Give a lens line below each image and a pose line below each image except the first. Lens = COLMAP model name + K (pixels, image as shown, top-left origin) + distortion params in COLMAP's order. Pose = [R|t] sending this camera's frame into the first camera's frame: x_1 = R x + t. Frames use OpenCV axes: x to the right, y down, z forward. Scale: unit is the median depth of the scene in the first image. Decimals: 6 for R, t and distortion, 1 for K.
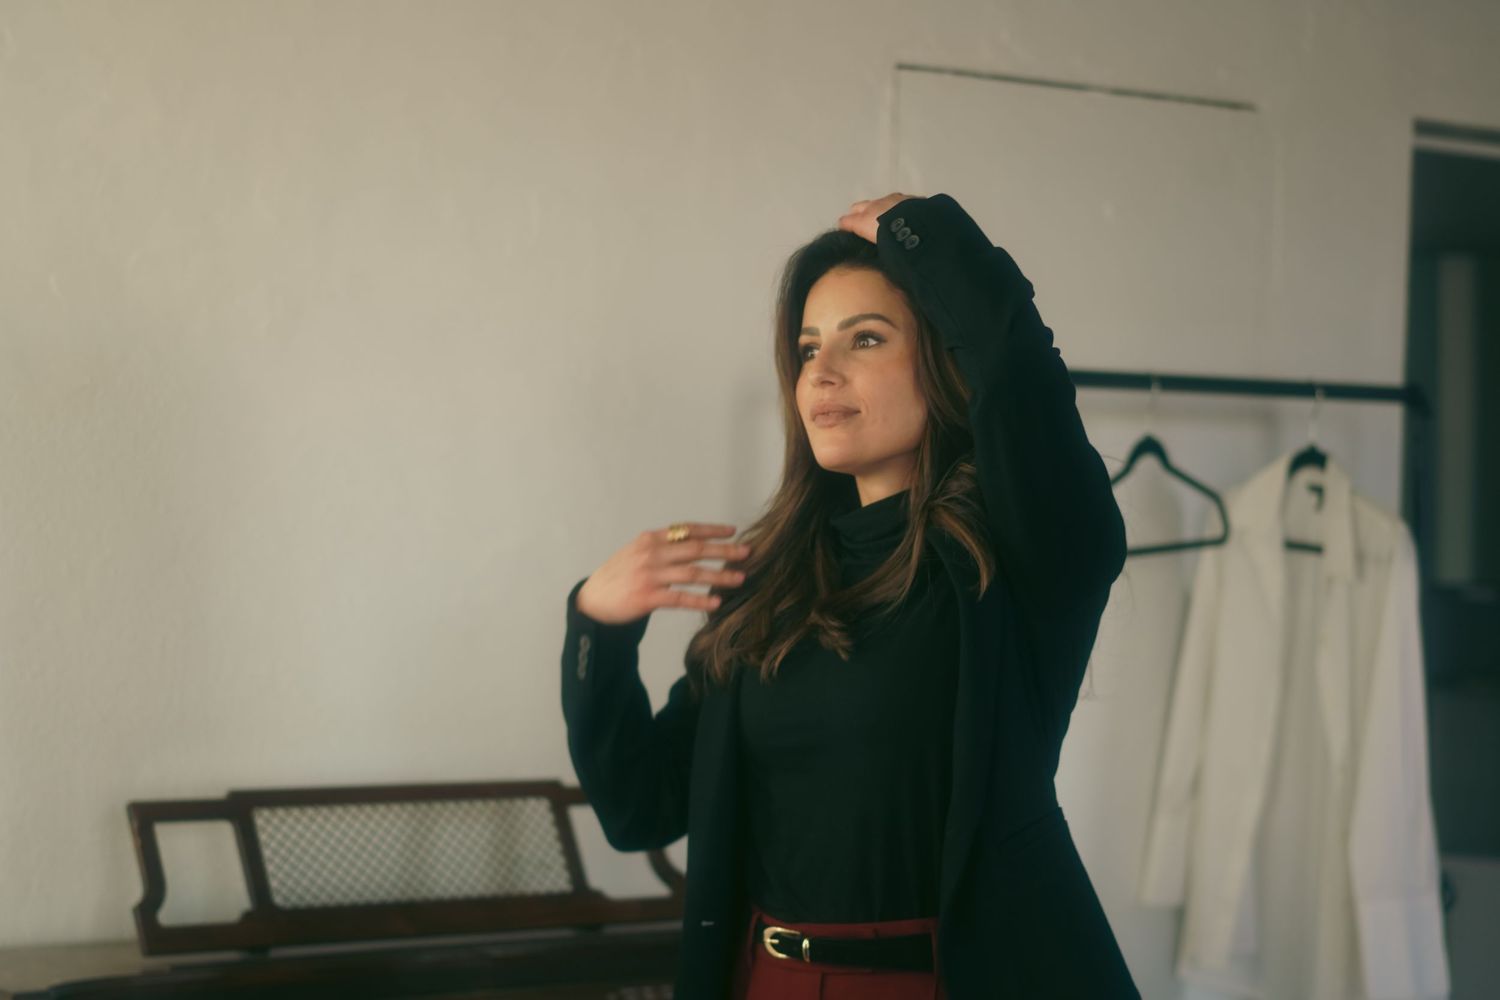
lens RADIAL K [[3457.7, 0, 750.0], [0, 3457.7, 500.0], [0, 0, 1]] dist [-0.011155, 0.824221]
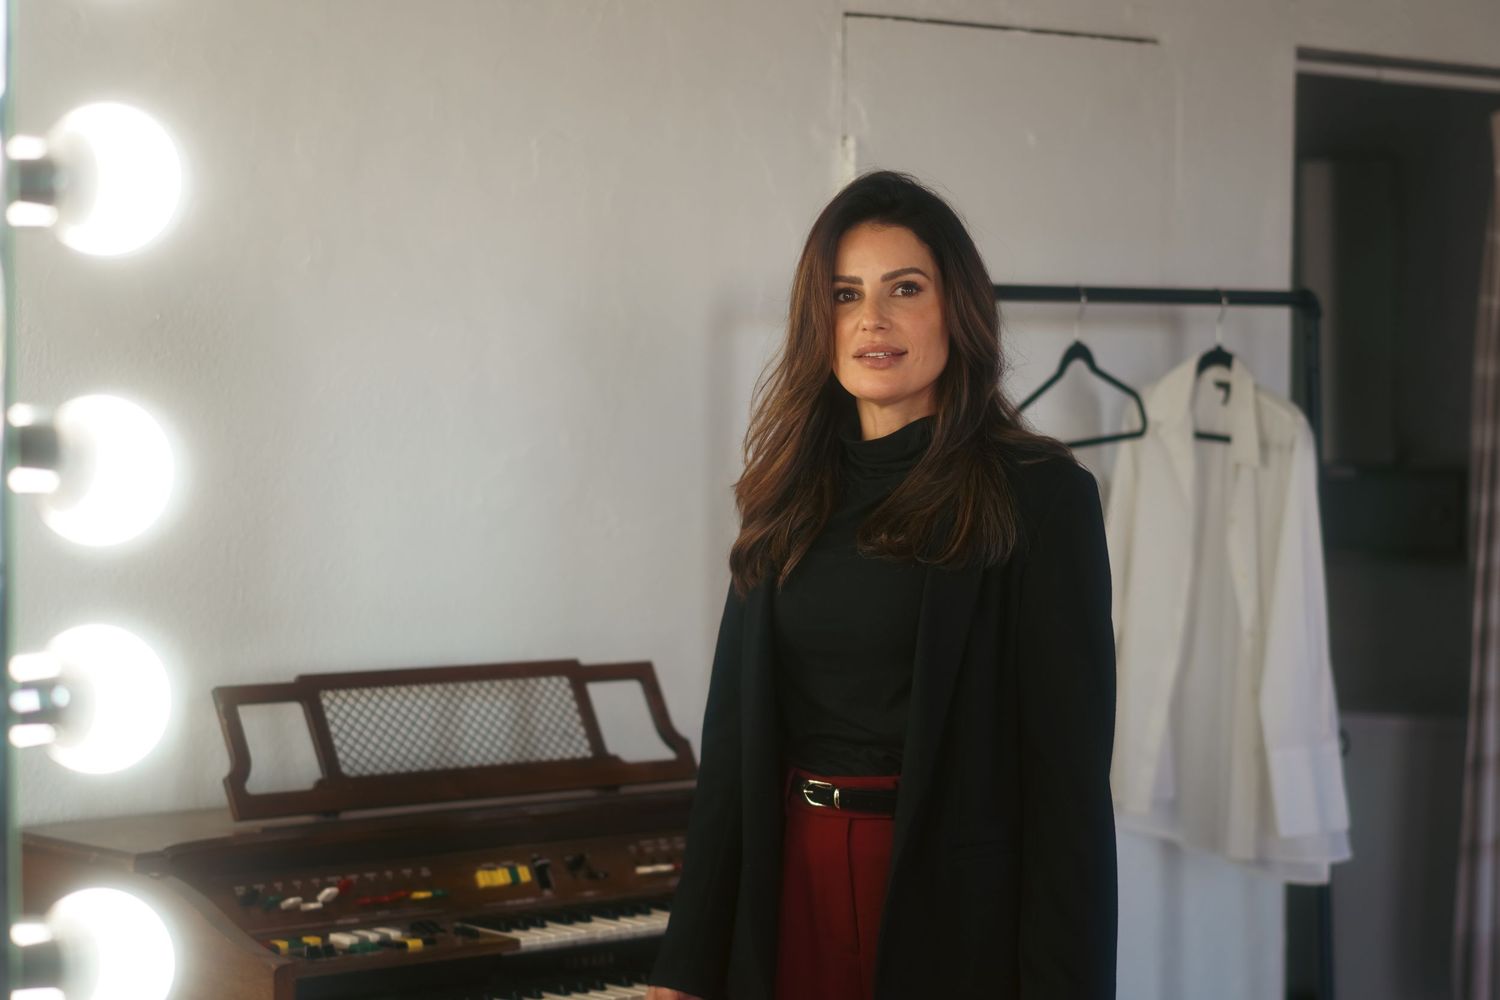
lens RADIAL K [[3457.7, 0, 750.0], [0, 3457.7, 500.0], [0, 0, 1]] dist [-0.011155, 0.824221]
pose [[0.998598, -0.022581, 0.047882, -0.049481], [0.020927, 0.999177, 0.034759, -0.009226], [-0.048628, -0.033708, 0.998248, -0.127883]]
